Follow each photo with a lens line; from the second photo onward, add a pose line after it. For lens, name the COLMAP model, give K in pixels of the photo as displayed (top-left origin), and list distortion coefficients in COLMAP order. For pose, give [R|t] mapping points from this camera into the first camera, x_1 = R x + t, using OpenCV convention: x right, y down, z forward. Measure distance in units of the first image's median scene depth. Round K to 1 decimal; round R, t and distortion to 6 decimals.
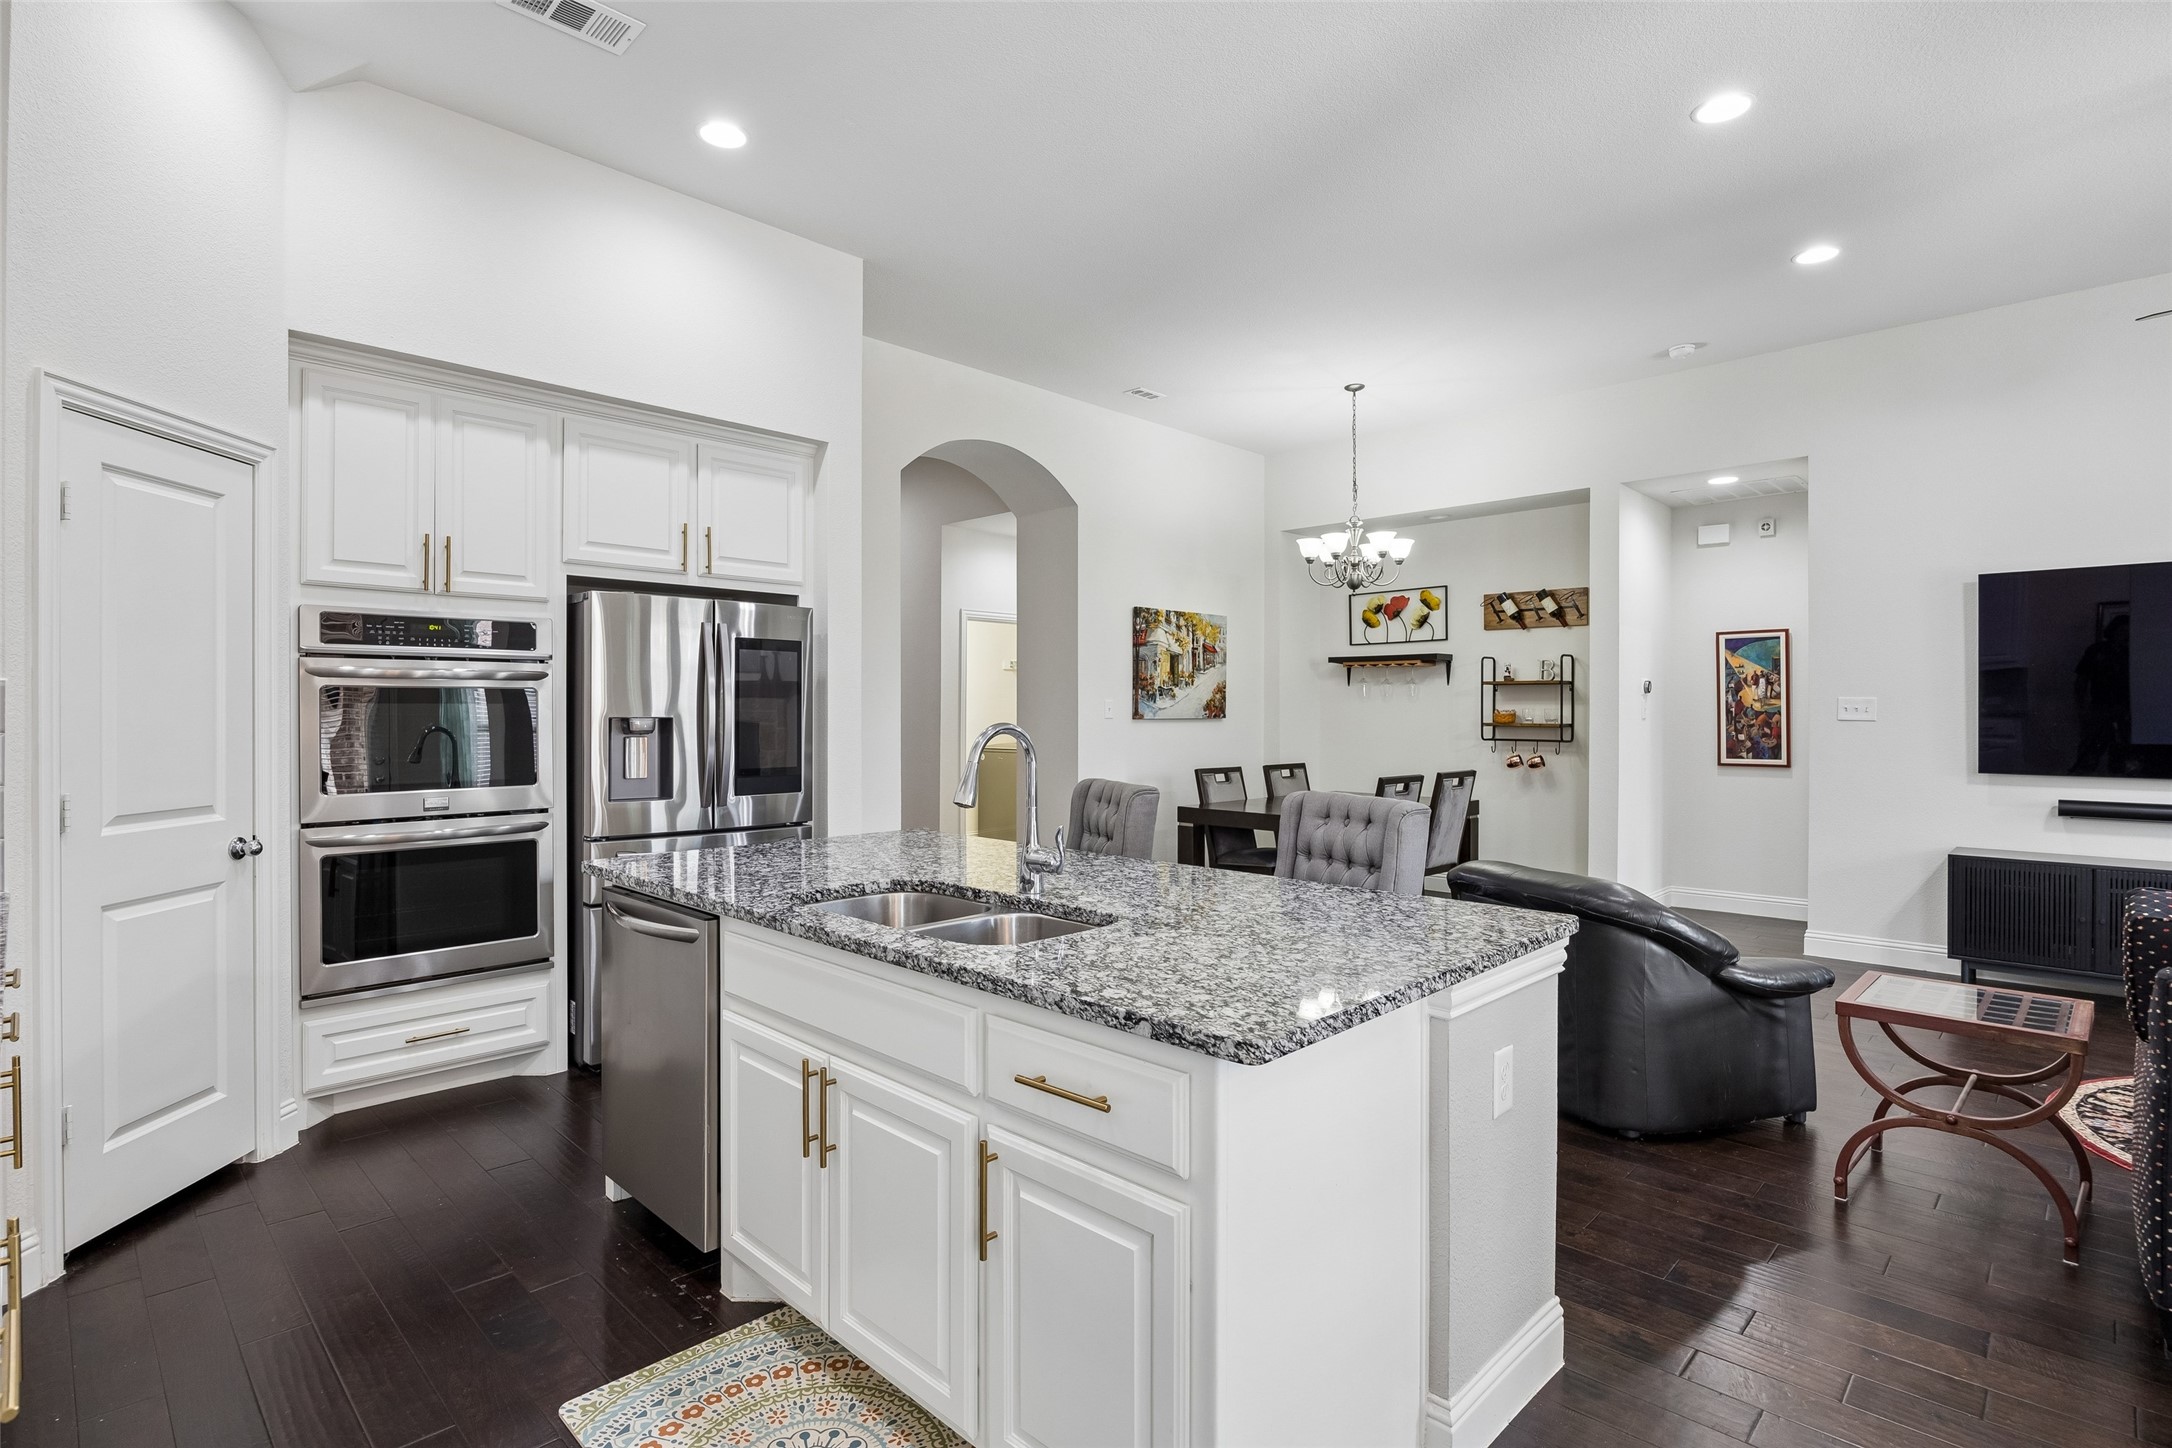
lens RADIAL K [[1058.5, 0, 1069.8], [0, 1058.5, 705.3], [0, 0, 1]] dist [-0.012775, 0.000415]
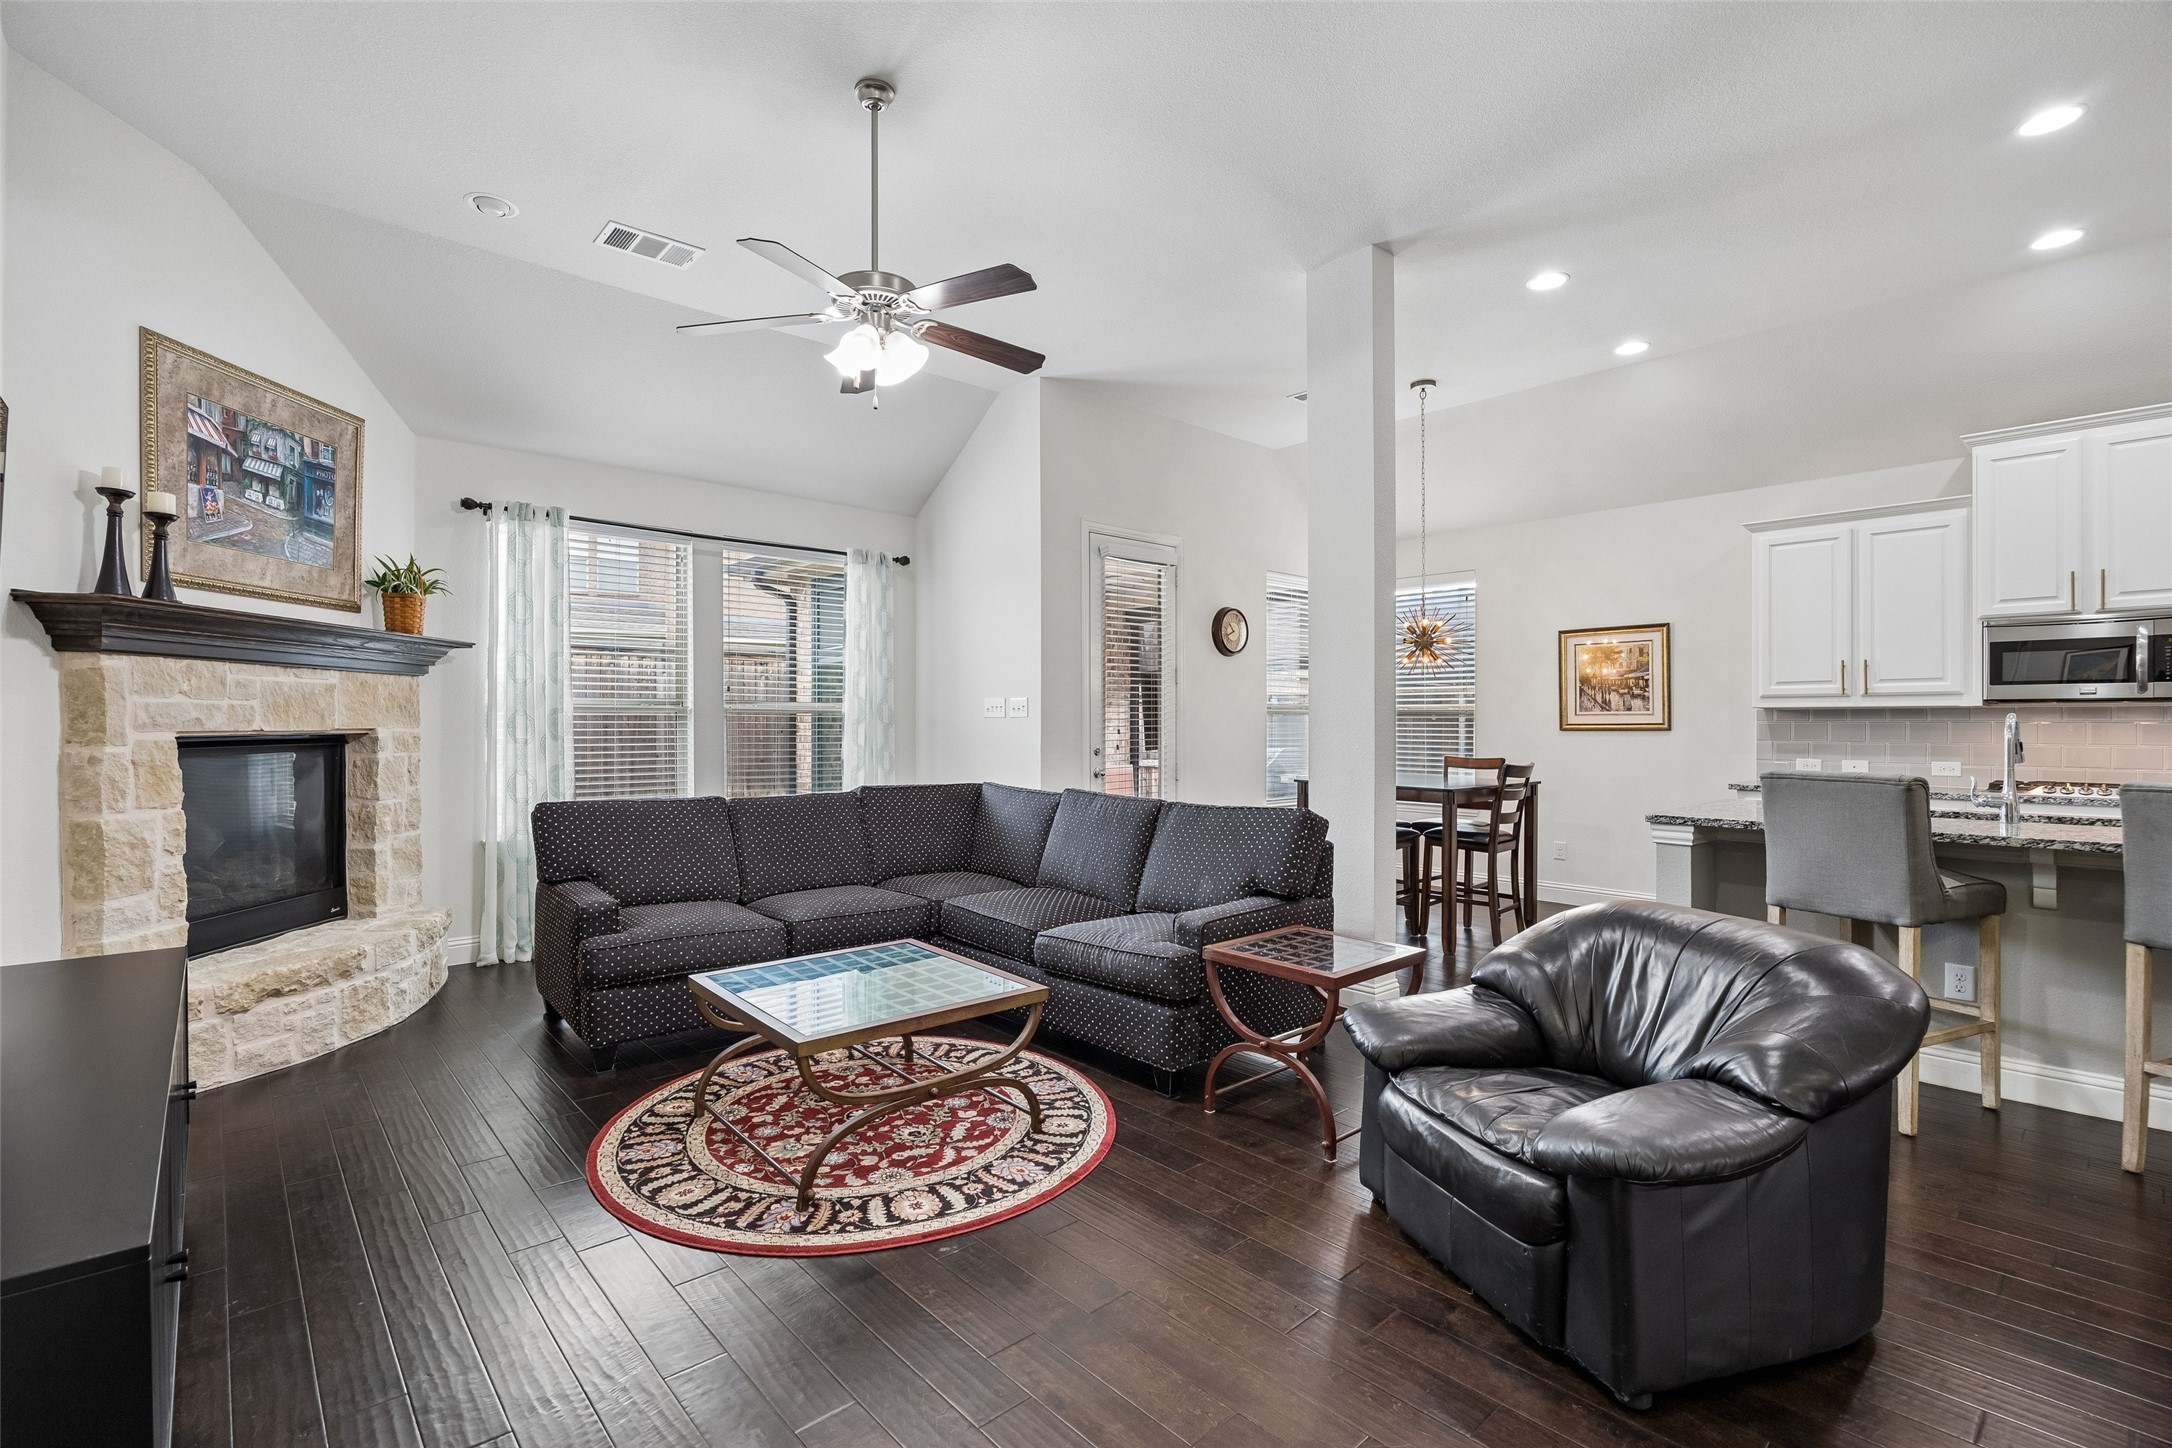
lens RADIAL K [[972.1, 0, 1074.5], [0, 972.1, 725.3], [0, 0, 1]] dist [-0.019916, 0.001687]
pose [[-0.998270, -0.002059, 0.058763, 0.447584], [-0.002309, 0.999989, -0.004183, 0.015629], [-0.058753, -0.004312, -0.998263, 0.891507]]
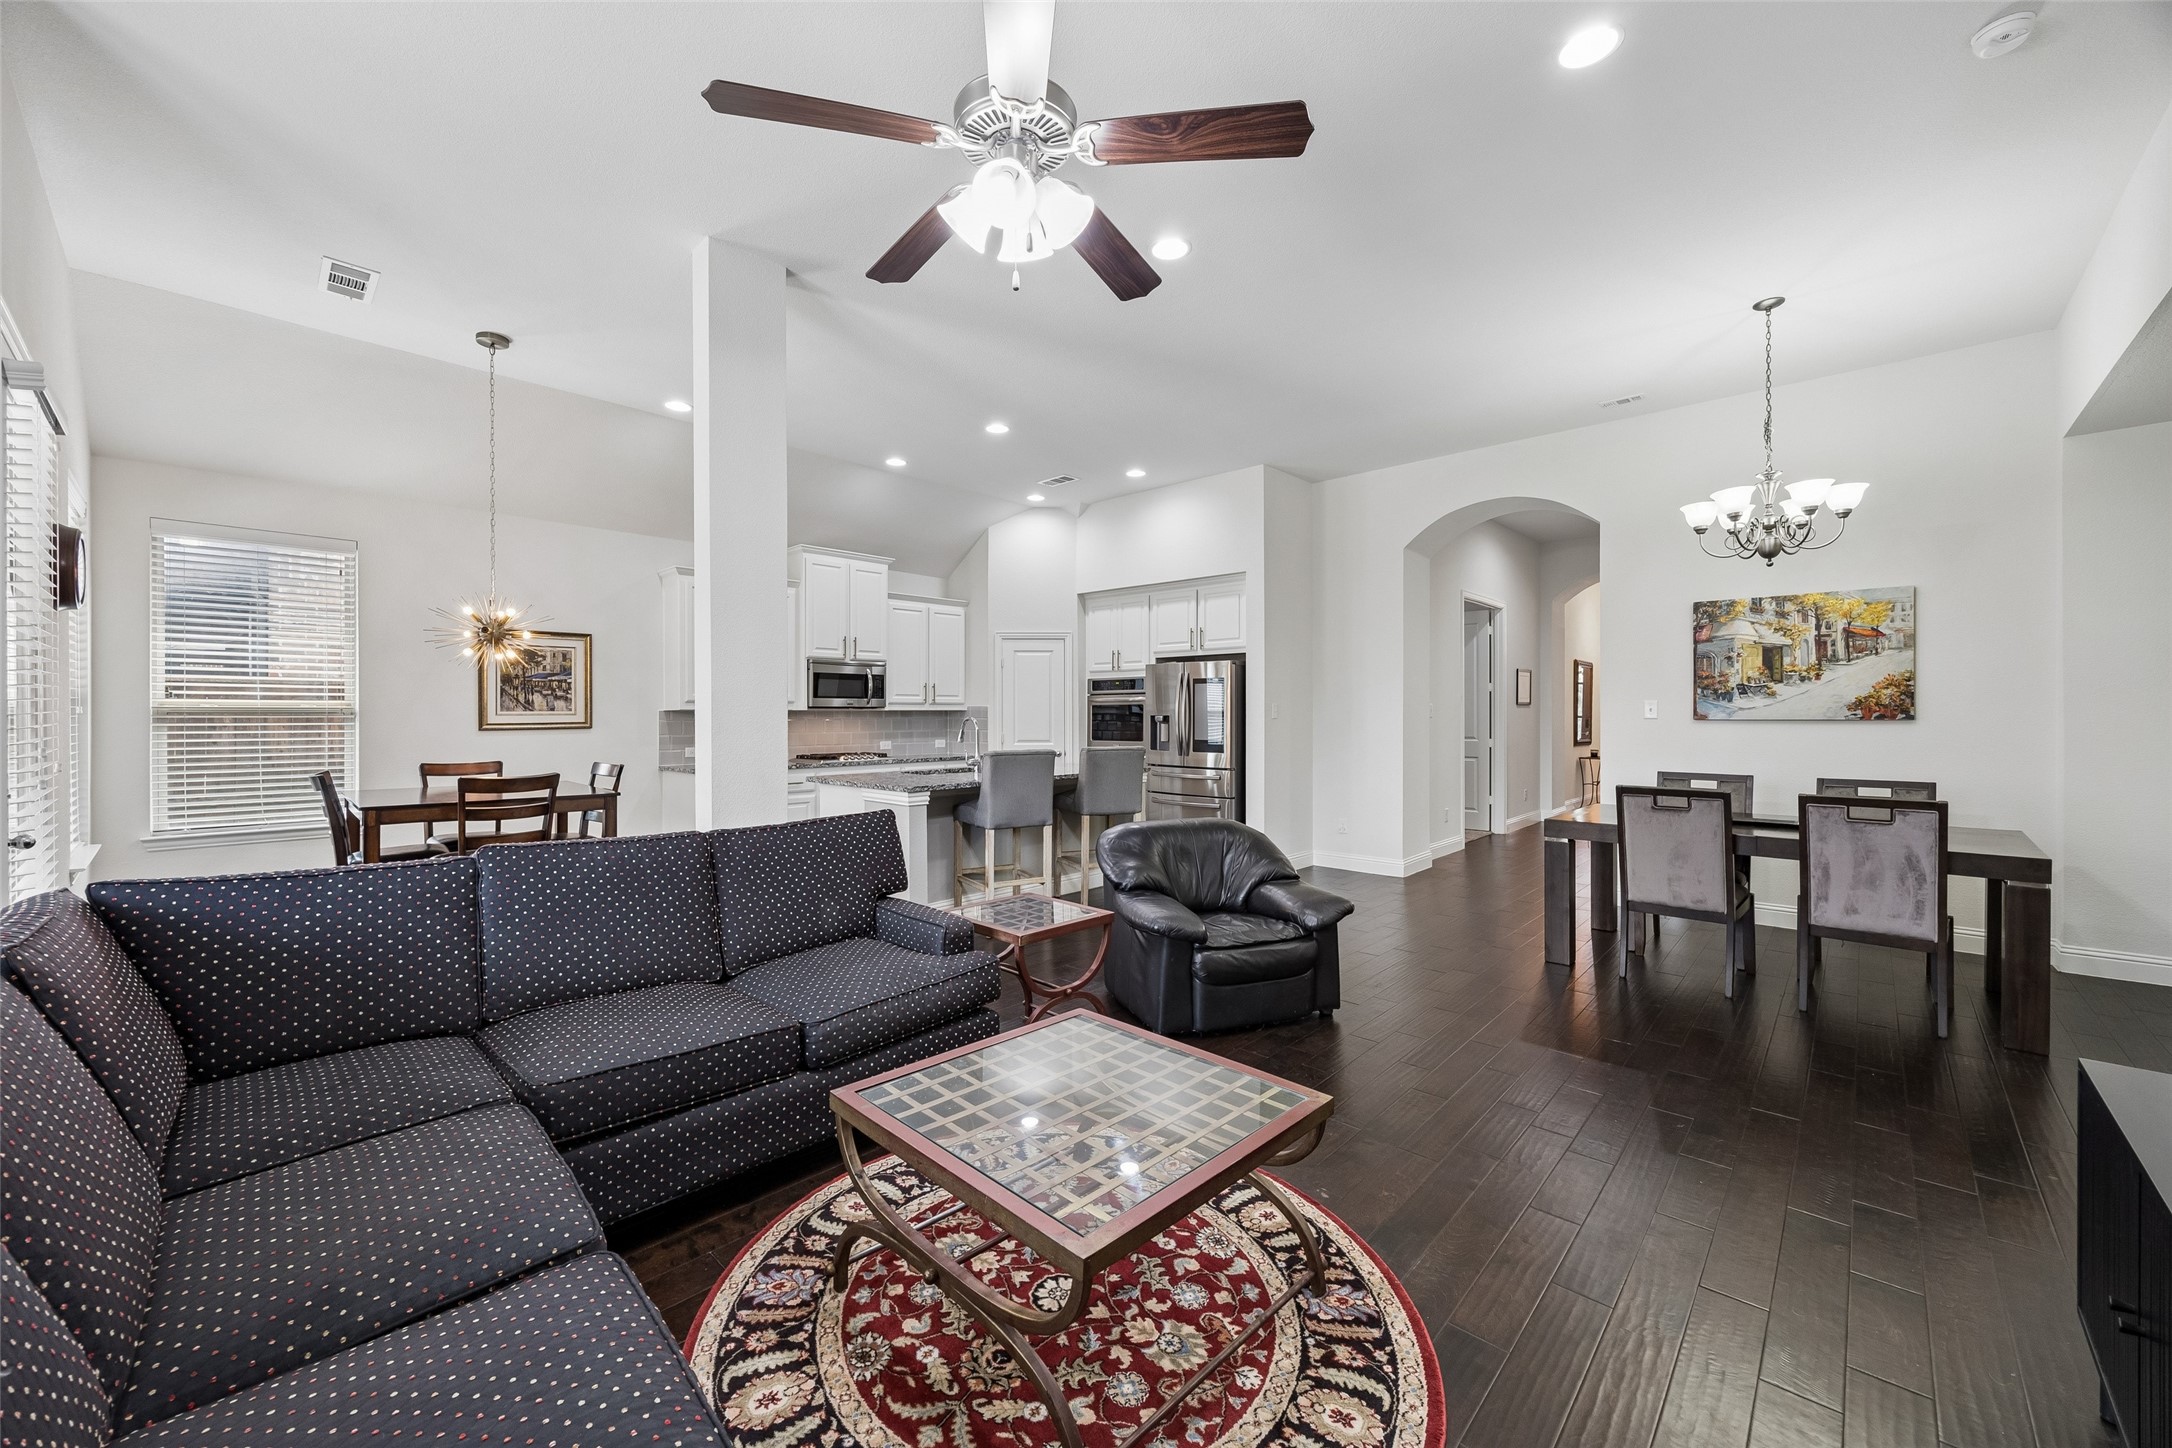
lens RADIAL K [[832.2, 0, 1069.8], [0, 832.2, 710.5], [0, 0, 1]] dist [0.000890, -0.000114]
pose [[0.015950, -0.003463, -0.999867, 0.851180], [0.007925, 0.999963, -0.003337, 0.002923], [0.999841, -0.007871, 0.015977, 0.444165]]
